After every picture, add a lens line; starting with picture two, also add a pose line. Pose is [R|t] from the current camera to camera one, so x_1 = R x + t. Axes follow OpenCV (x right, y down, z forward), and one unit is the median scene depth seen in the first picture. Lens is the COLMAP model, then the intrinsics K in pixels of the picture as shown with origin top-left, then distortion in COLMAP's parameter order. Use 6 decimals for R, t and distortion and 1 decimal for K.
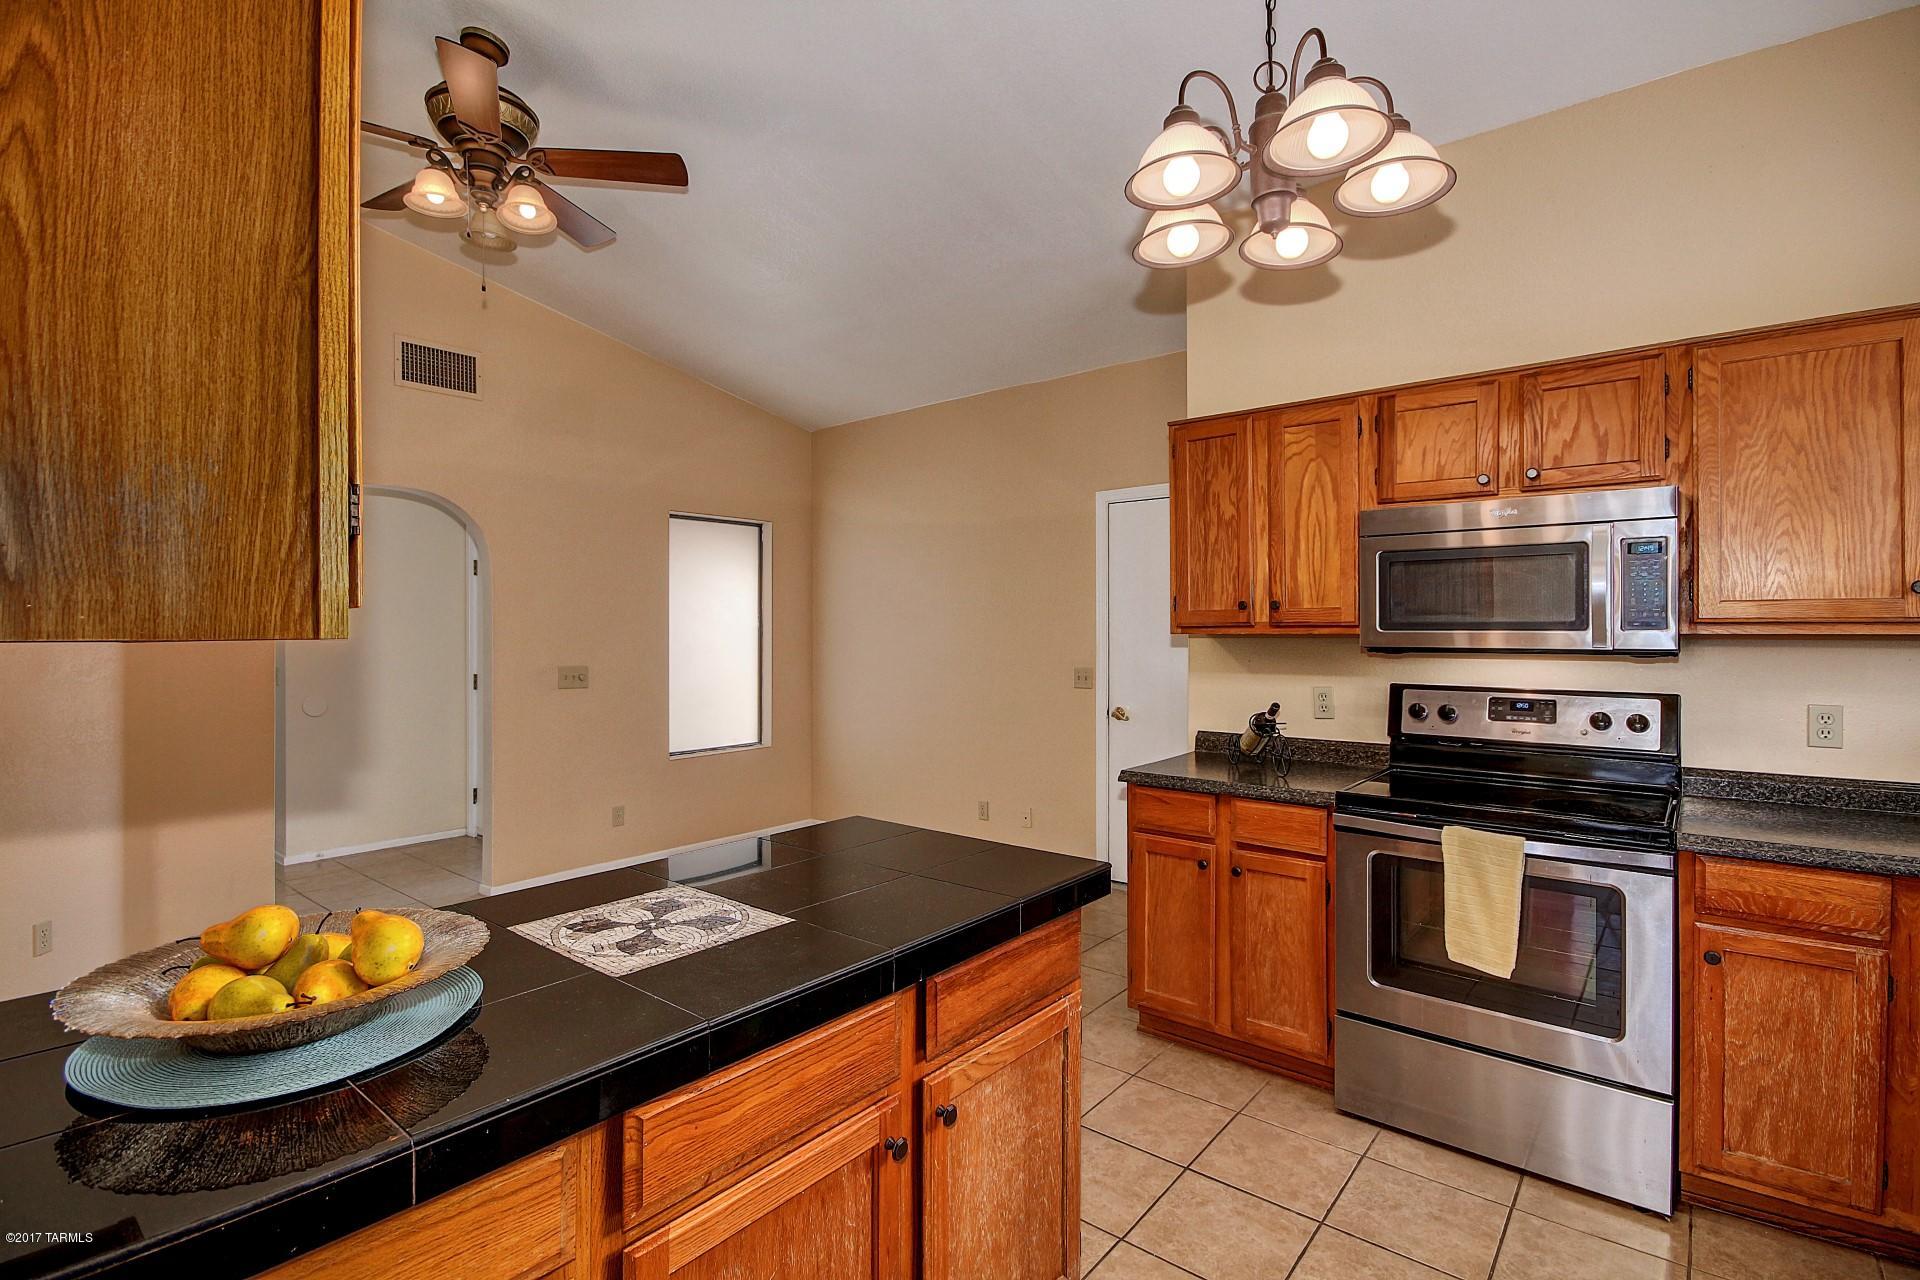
lens RADIAL K [[894.5, 0, 971.9], [0, 894.5, 629.8], [0, 0, 1]] dist [0.014289, -0.016128]
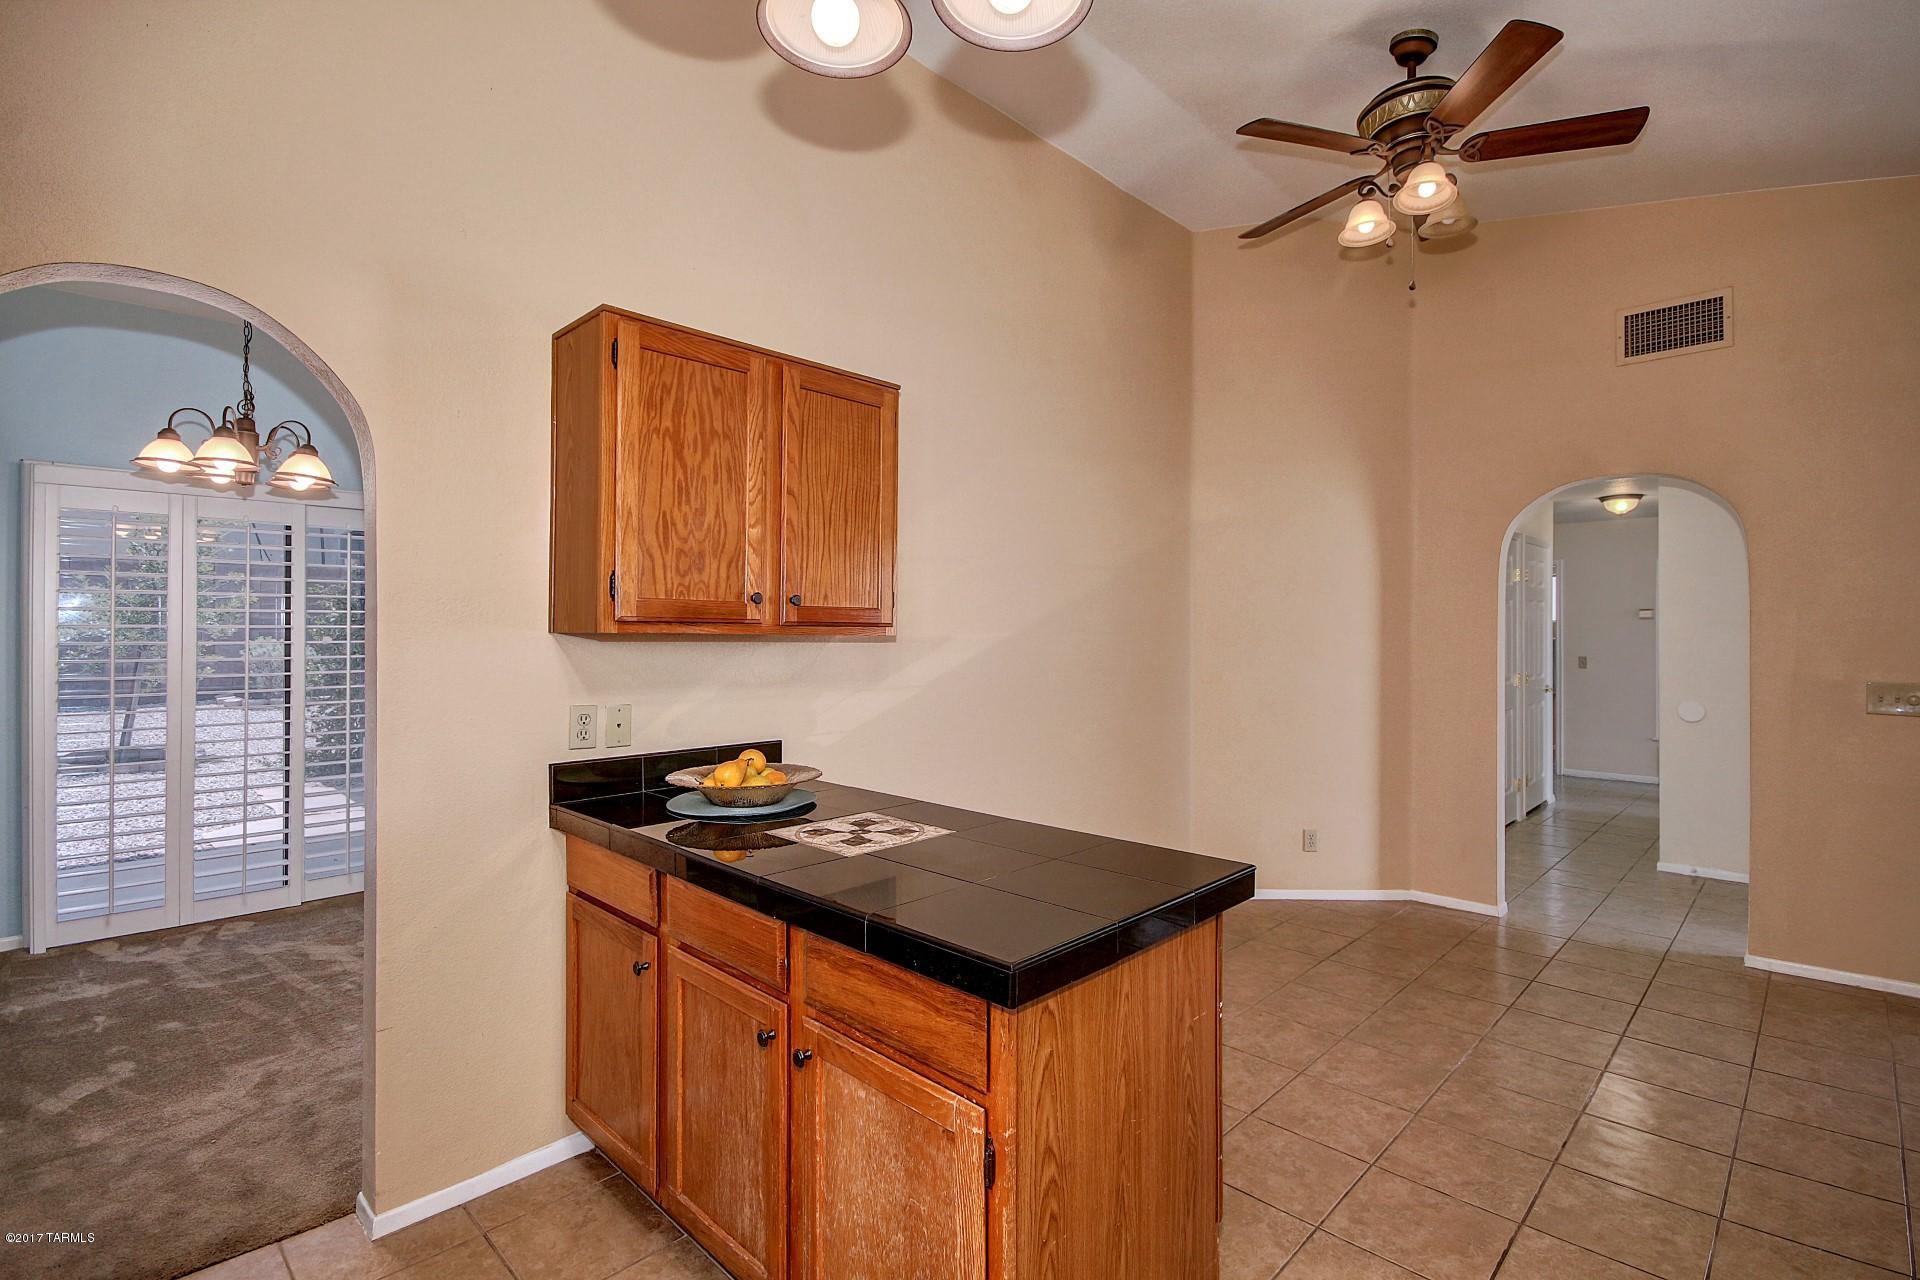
lens RADIAL K [[894.5, 0, 971.9], [0, 894.5, 629.8], [0, 0, 1]] dist [0.014289, -0.016128]
pose [[-0.094264, -0.000288, -0.995547, 0.540776], [-0.000636, 1.000000, -0.000229, 0.000949], [0.995547, 0.000611, -0.094264, 0.662435]]
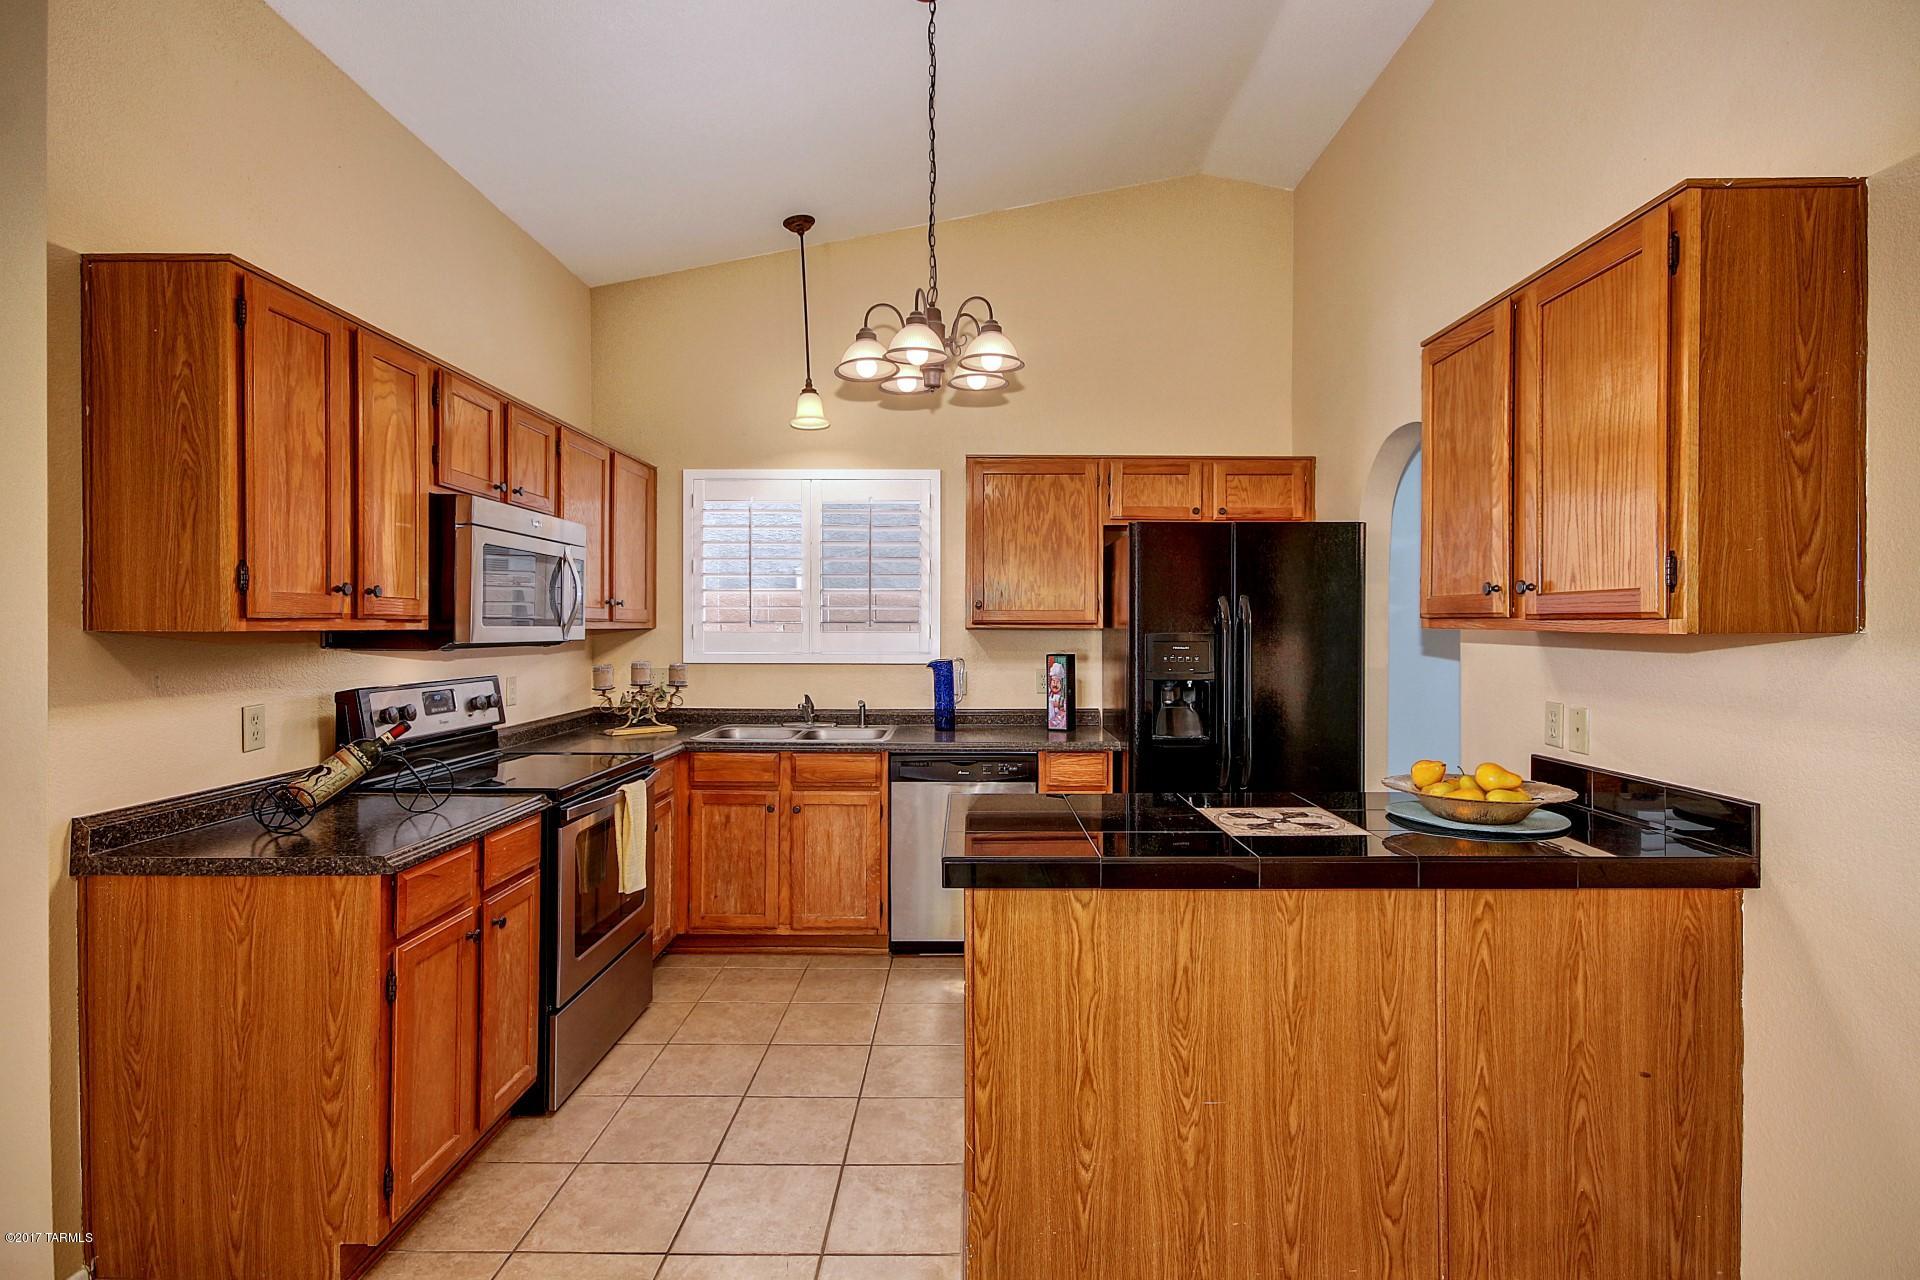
lens RADIAL K [[922.5, 0, 961.1], [0, 922.5, 636.8], [0, 0, 1]] dist [0.017701, -0.012663]
pose [[-0.615039, -0.007247, 0.788463, -0.623739], [-0.000039, 0.999958, 0.009160, 0.003207], [-0.788496, 0.005603, -0.615014, 1.189824]]
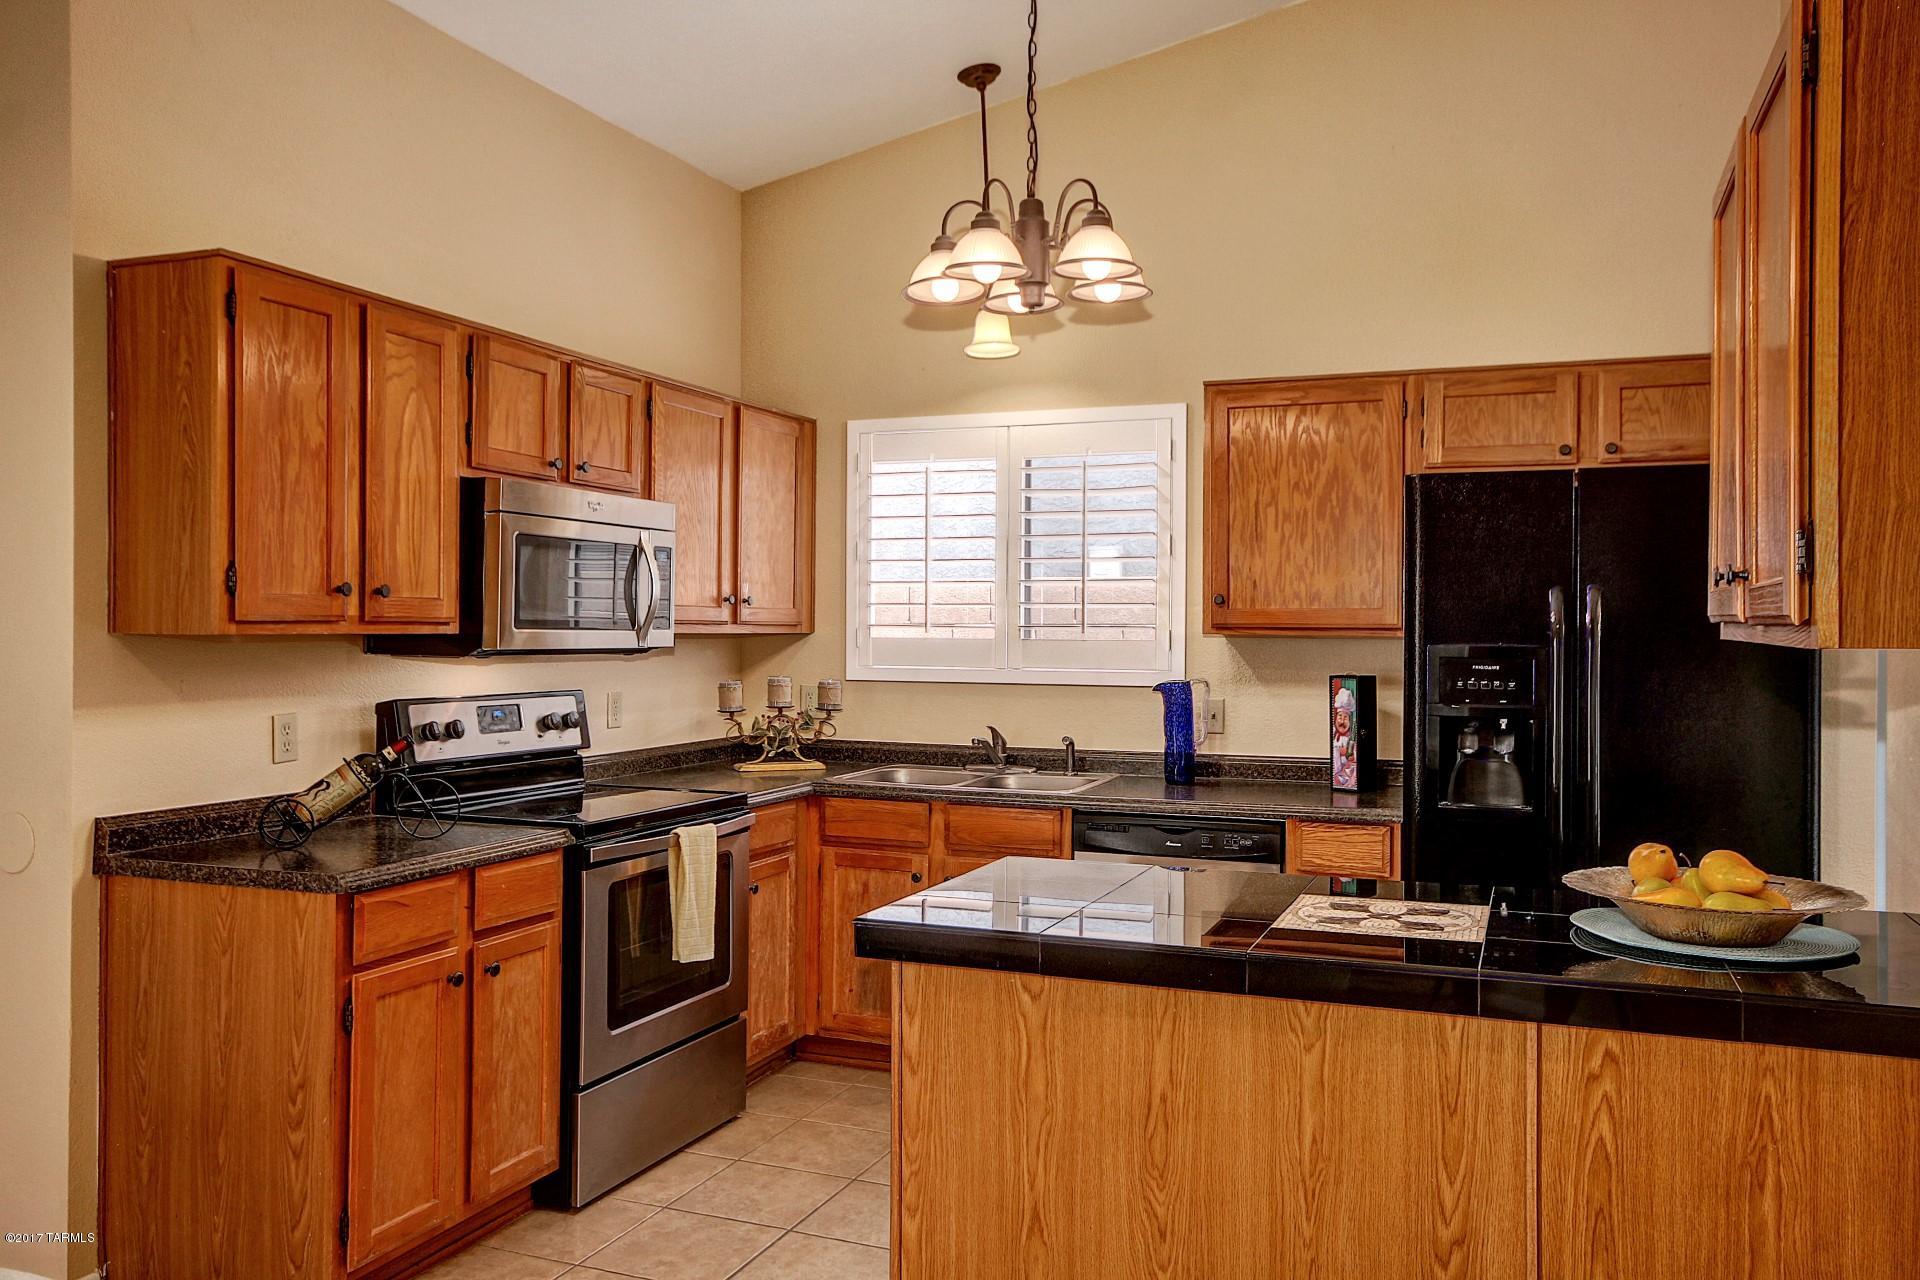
lens RADIAL K [[1449.8, 0, 955.2], [0, 1449.8, 640.0], [0, 0, 1]] dist [0.007668, 0.010095]
pose [[-0.282550, -0.006073, 0.959233, -0.910566], [-0.004727, 0.999977, 0.004938, 0.001892], [-0.959241, -0.003139, -0.282572, 0.977522]]
